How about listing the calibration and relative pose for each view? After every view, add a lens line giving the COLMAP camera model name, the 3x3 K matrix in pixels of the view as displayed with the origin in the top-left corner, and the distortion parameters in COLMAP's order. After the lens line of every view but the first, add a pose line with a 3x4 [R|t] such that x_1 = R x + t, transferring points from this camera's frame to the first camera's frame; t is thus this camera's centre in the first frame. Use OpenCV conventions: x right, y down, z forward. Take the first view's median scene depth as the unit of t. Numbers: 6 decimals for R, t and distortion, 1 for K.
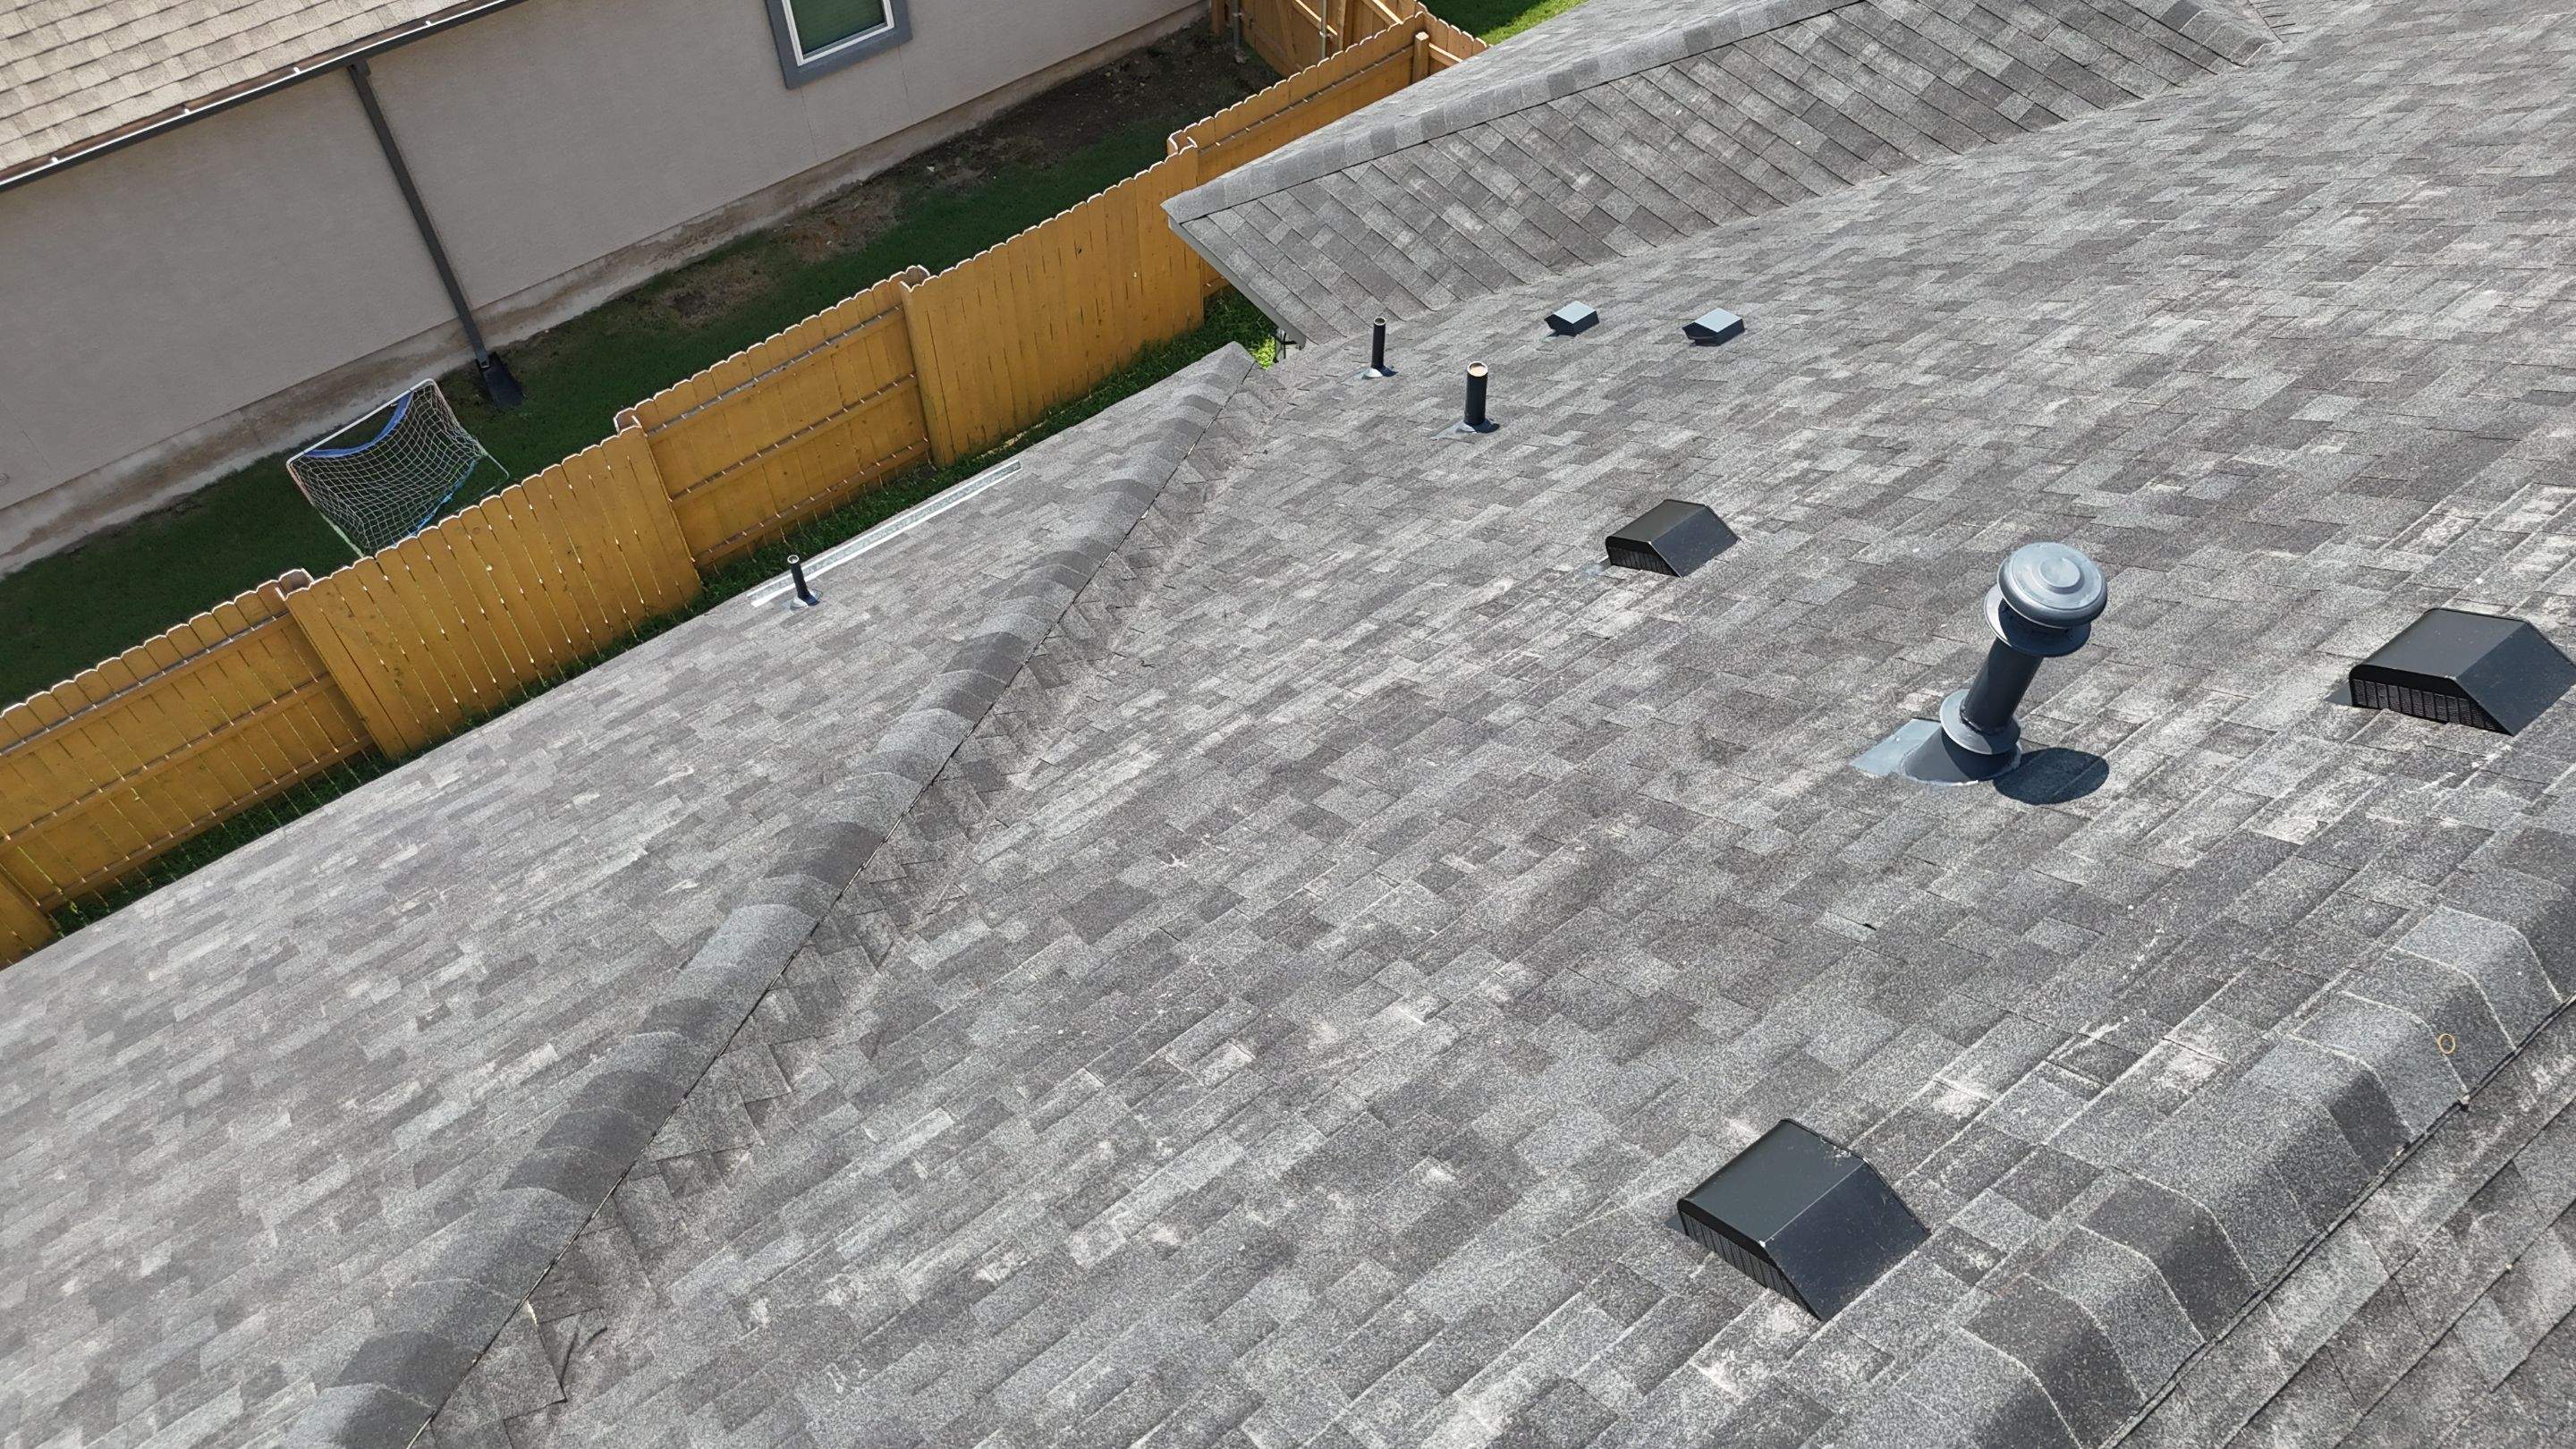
lens RADIAL K [[1893.4, 0, 1292.0], [0, 1893.4, 721.6], [0, 0, 1]] dist [0.077229, -0.076552]
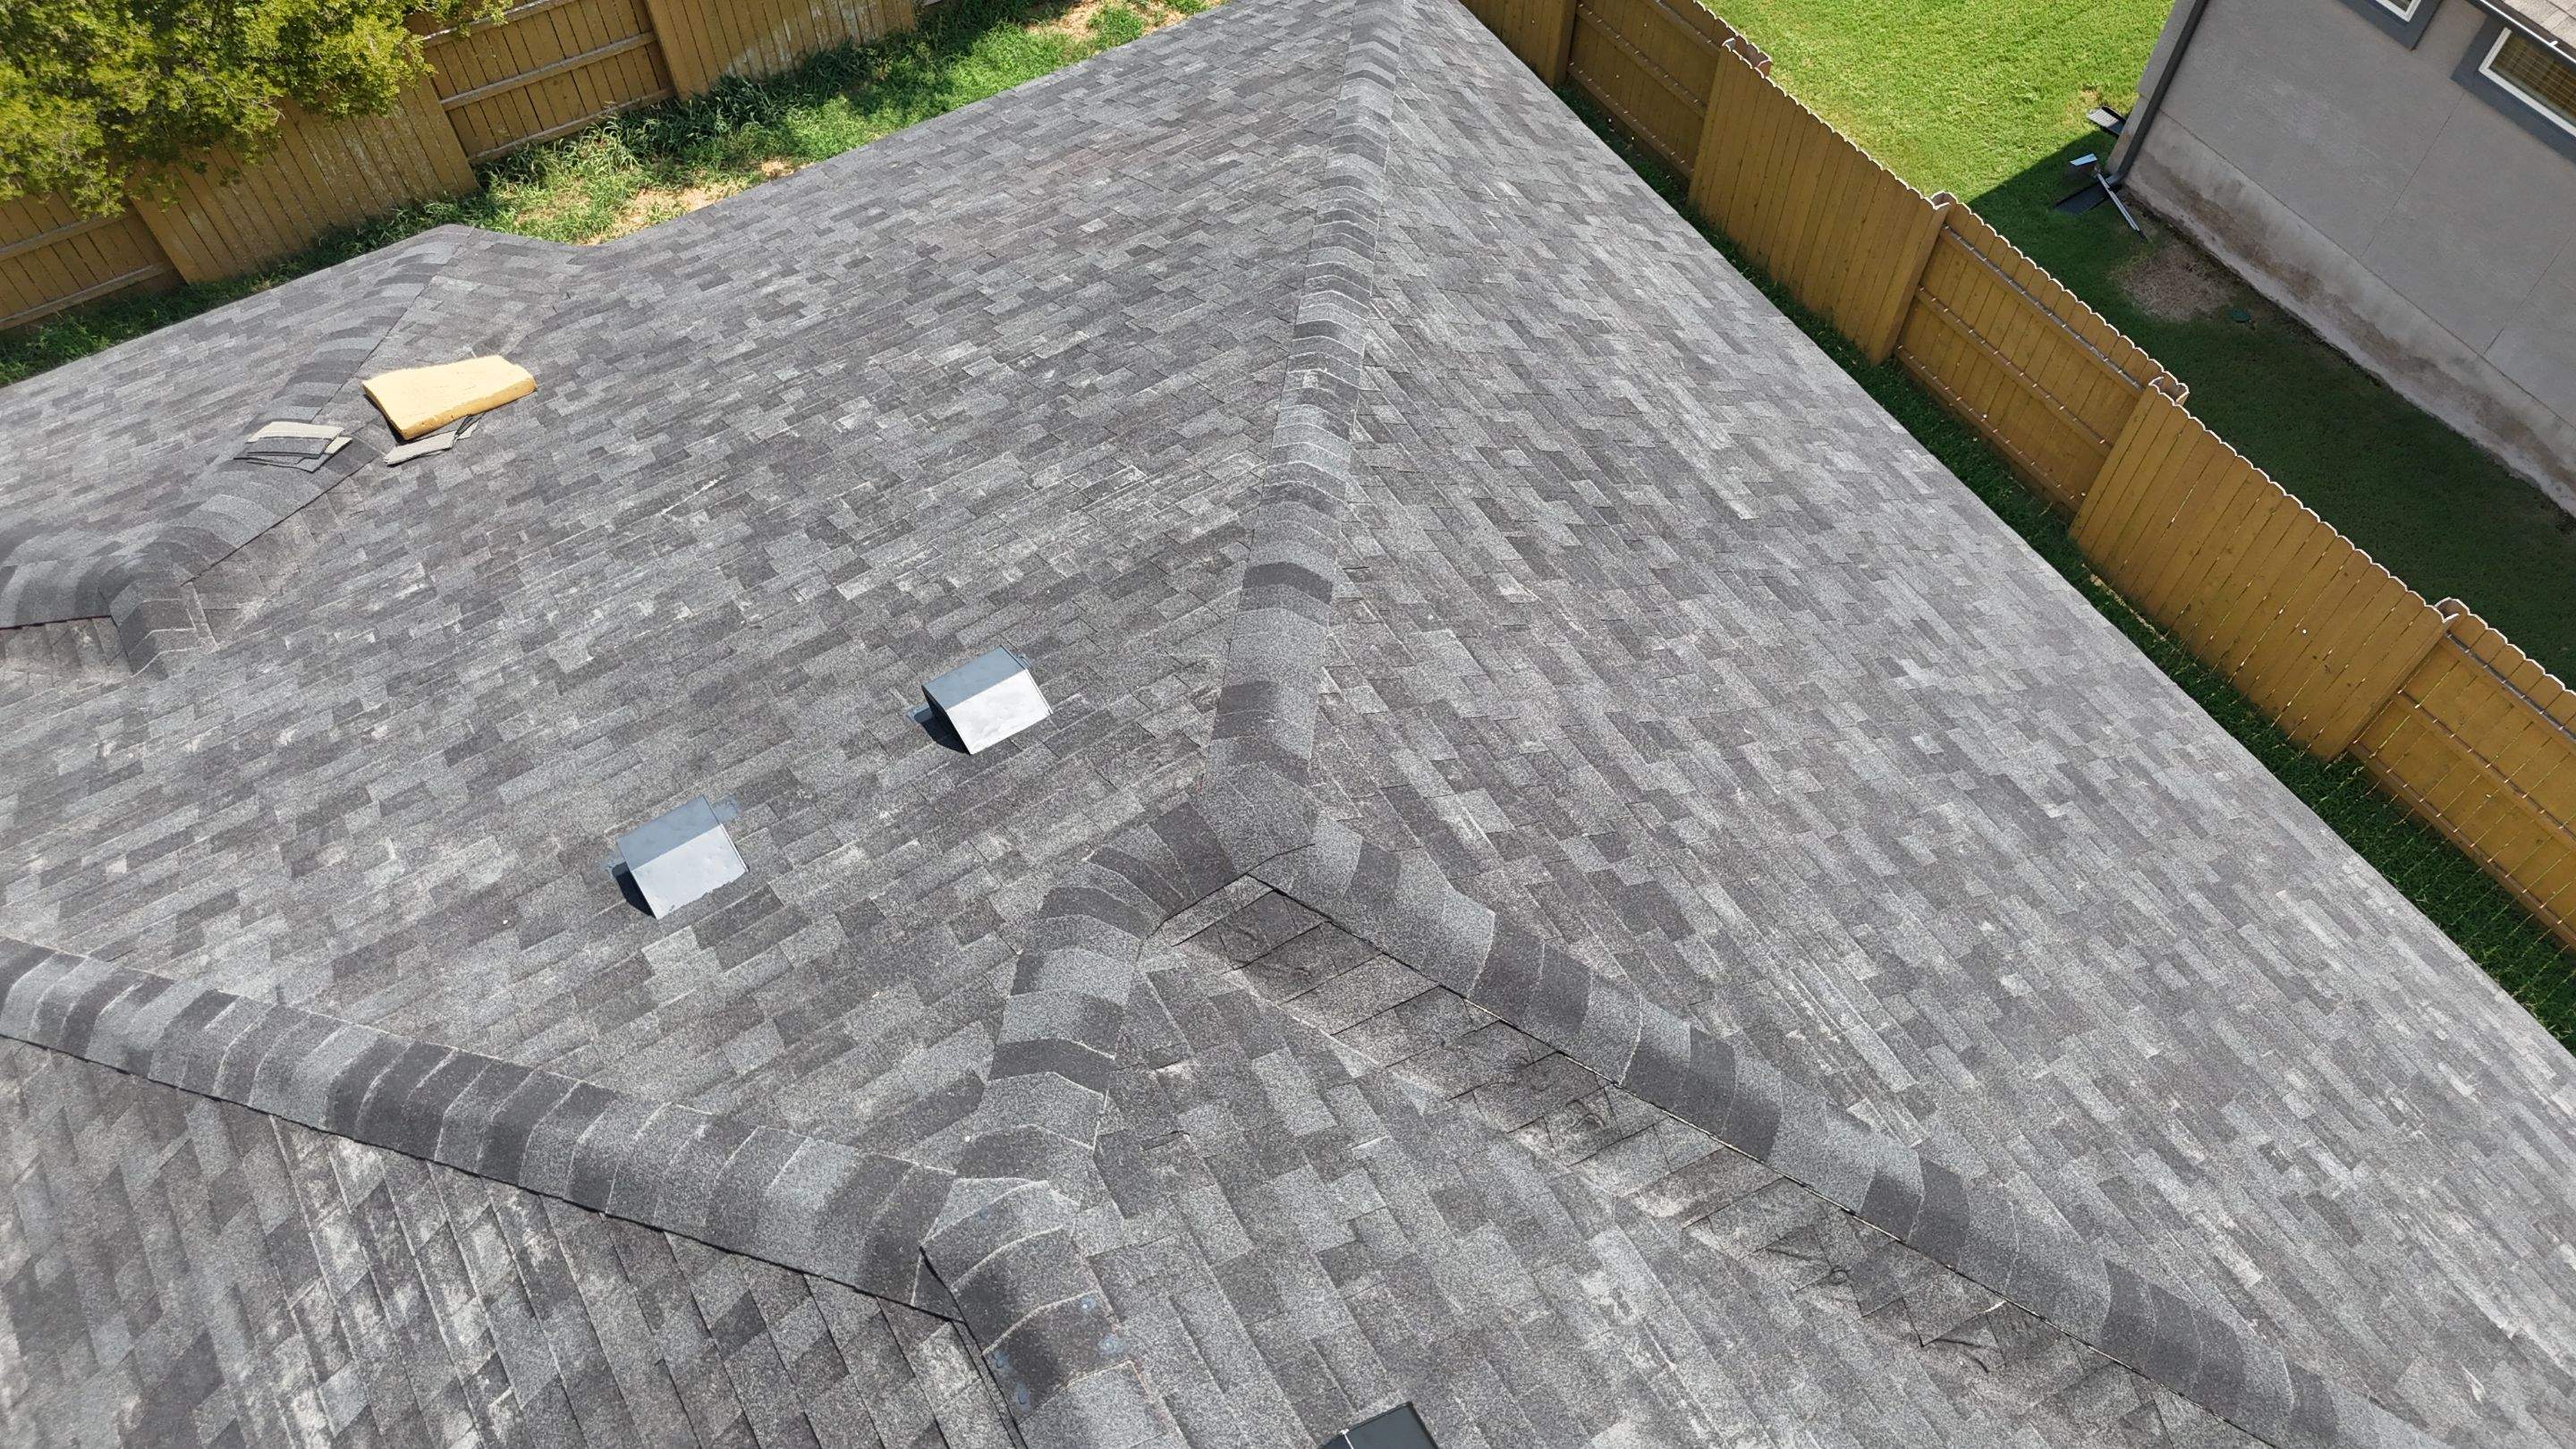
lens RADIAL K [[1894.2, 0, 1292.8], [0, 1894.2, 728.7], [0, 0, 1]] dist [0.076124, -0.073383]
pose [[-0.102469, 0.837316, -0.537030, -0.016741], [-0.793451, 0.256809, 0.551802, -0.058103], [0.599947, 0.482650, 0.638054, -0.110530]]
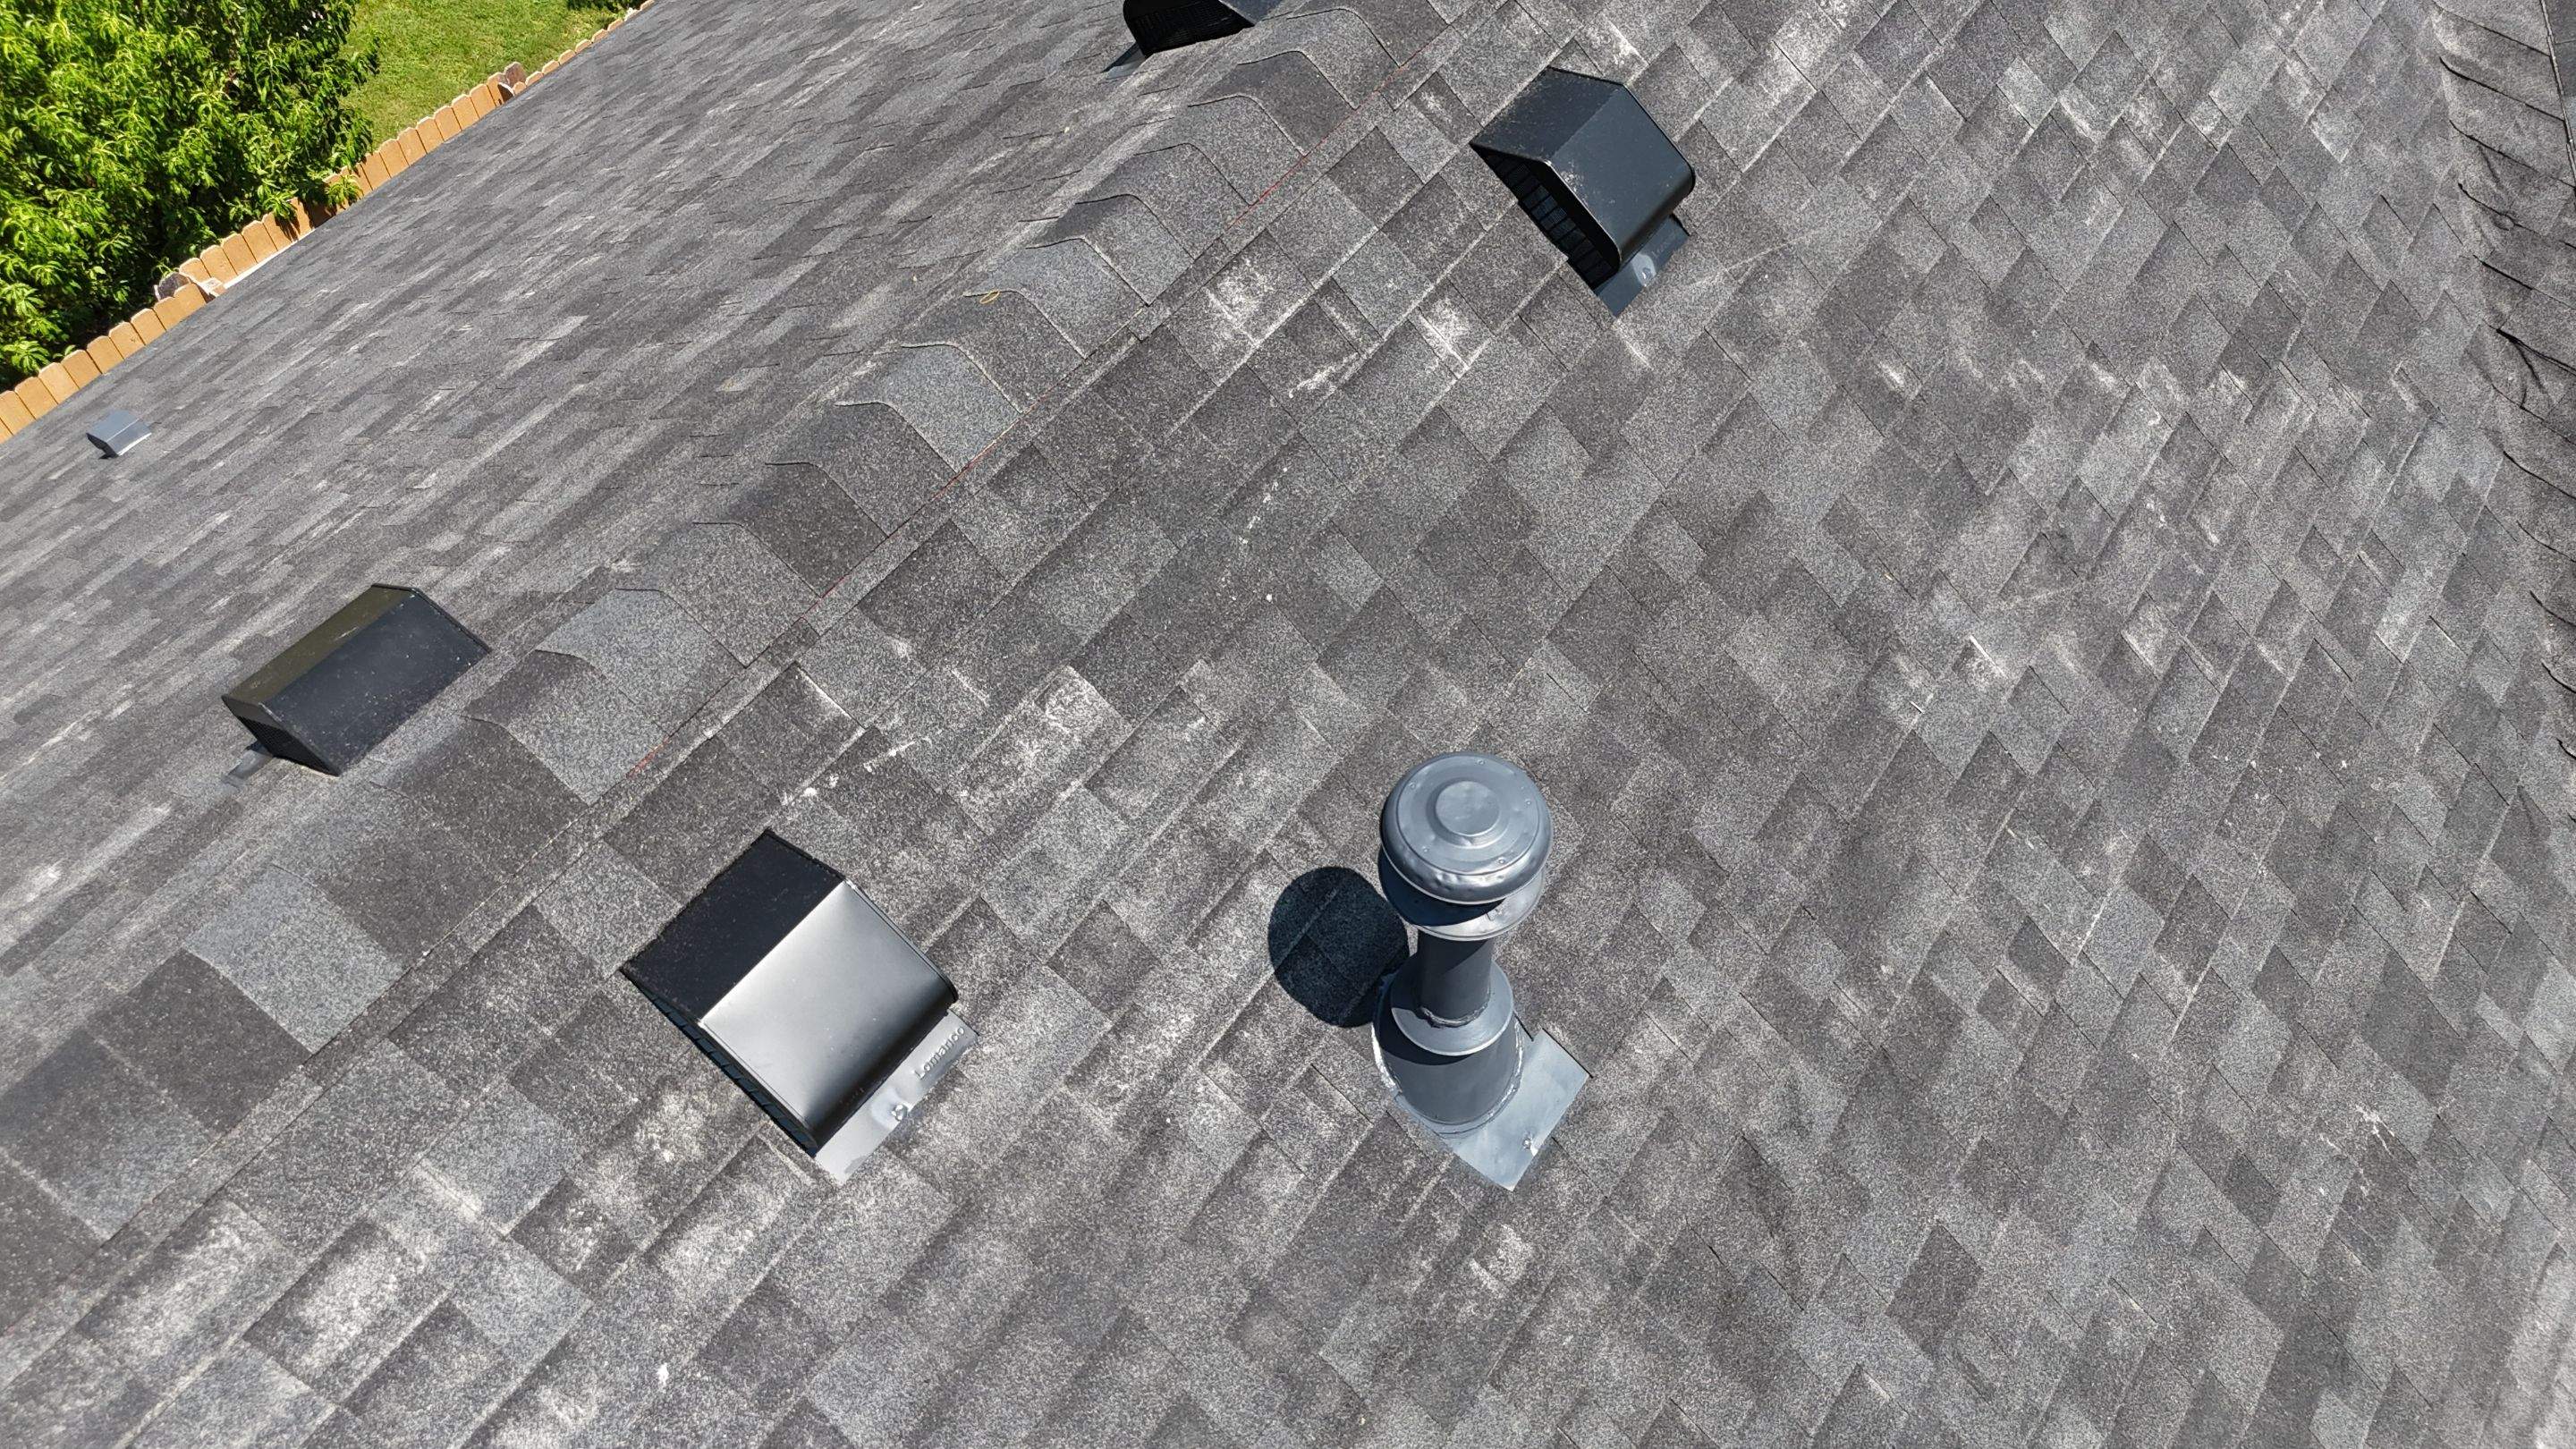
lens RADIAL K [[1917.3, 0, 1301.1], [0, 1917.3, 716.8], [0, 0, 1]] dist [0.068083, -0.072854]
pose [[-0.956969, 0.241472, -0.160939, 0.345341], [-0.228685, -0.286123, 0.930504, -0.399353], [0.178642, 0.927268, 0.329032, 0.483514]]
